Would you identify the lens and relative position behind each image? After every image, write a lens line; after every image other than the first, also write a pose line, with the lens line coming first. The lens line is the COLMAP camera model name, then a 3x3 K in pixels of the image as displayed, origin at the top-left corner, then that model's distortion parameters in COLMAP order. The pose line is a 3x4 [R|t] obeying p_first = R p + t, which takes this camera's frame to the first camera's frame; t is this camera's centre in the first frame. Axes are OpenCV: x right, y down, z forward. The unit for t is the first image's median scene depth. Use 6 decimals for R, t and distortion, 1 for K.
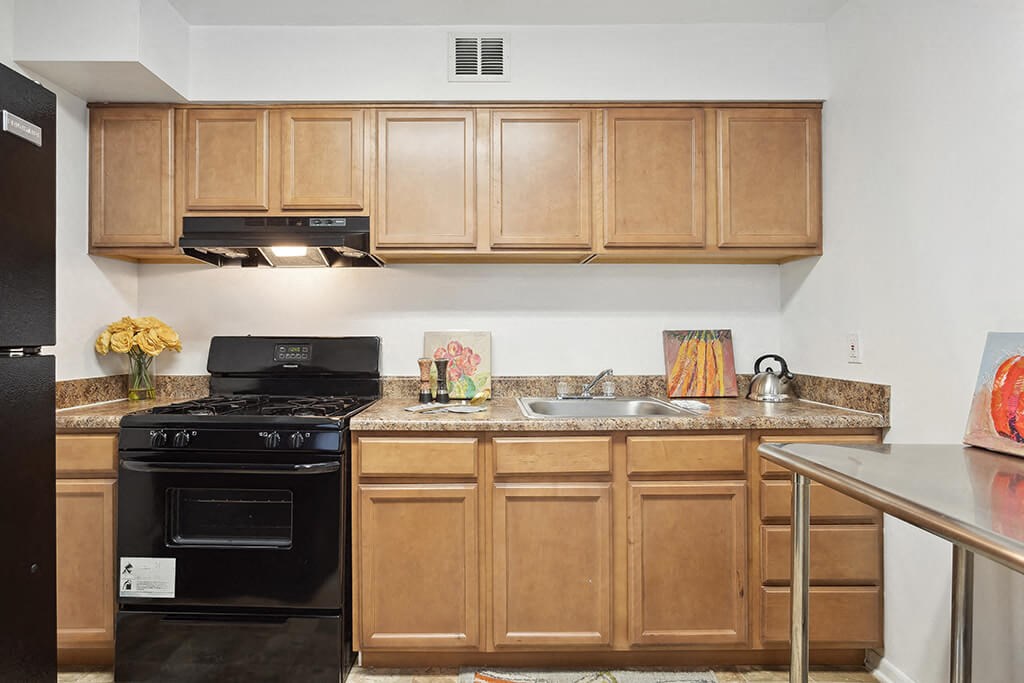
lens RADIAL K [[513.0, 0, 491.2], [0, 513.0, 313.2], [0, 0, 1]] dist [-0.004855, -0.000381]
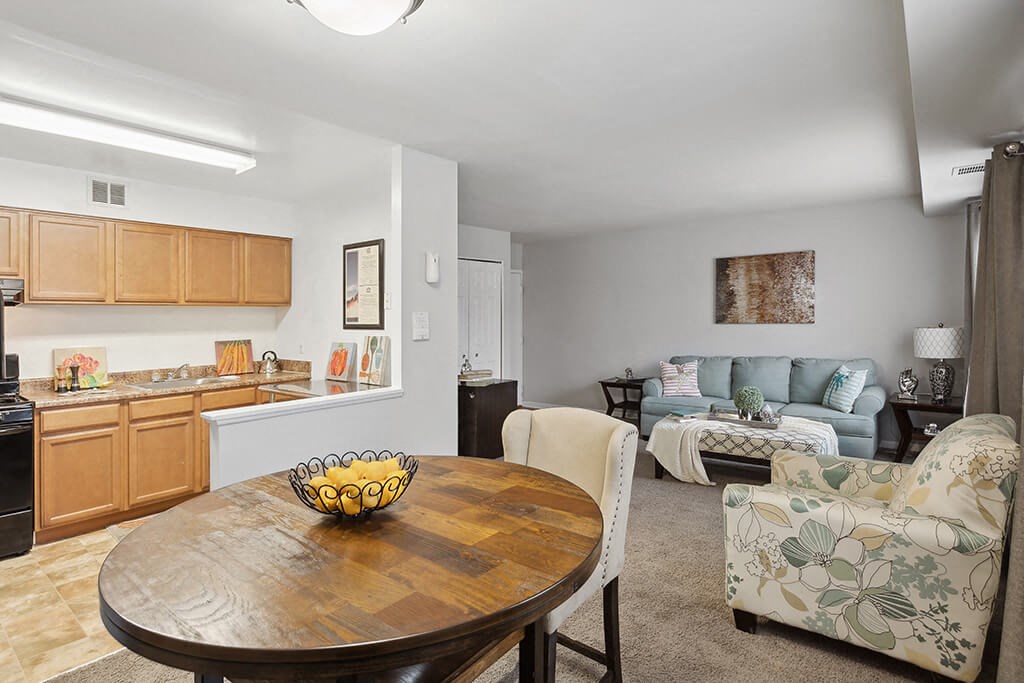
lens RADIAL K [[513.0, 0, 491.2], [0, 513.0, 313.2], [0, 0, 1]] dist [-0.004855, -0.000381]
pose [[0.652197, -0.001541, 0.758048, -0.498032], [-0.015422, 0.999764, 0.015301, -0.131511], [-0.757893, -0.021669, 0.652019, -1.156007]]
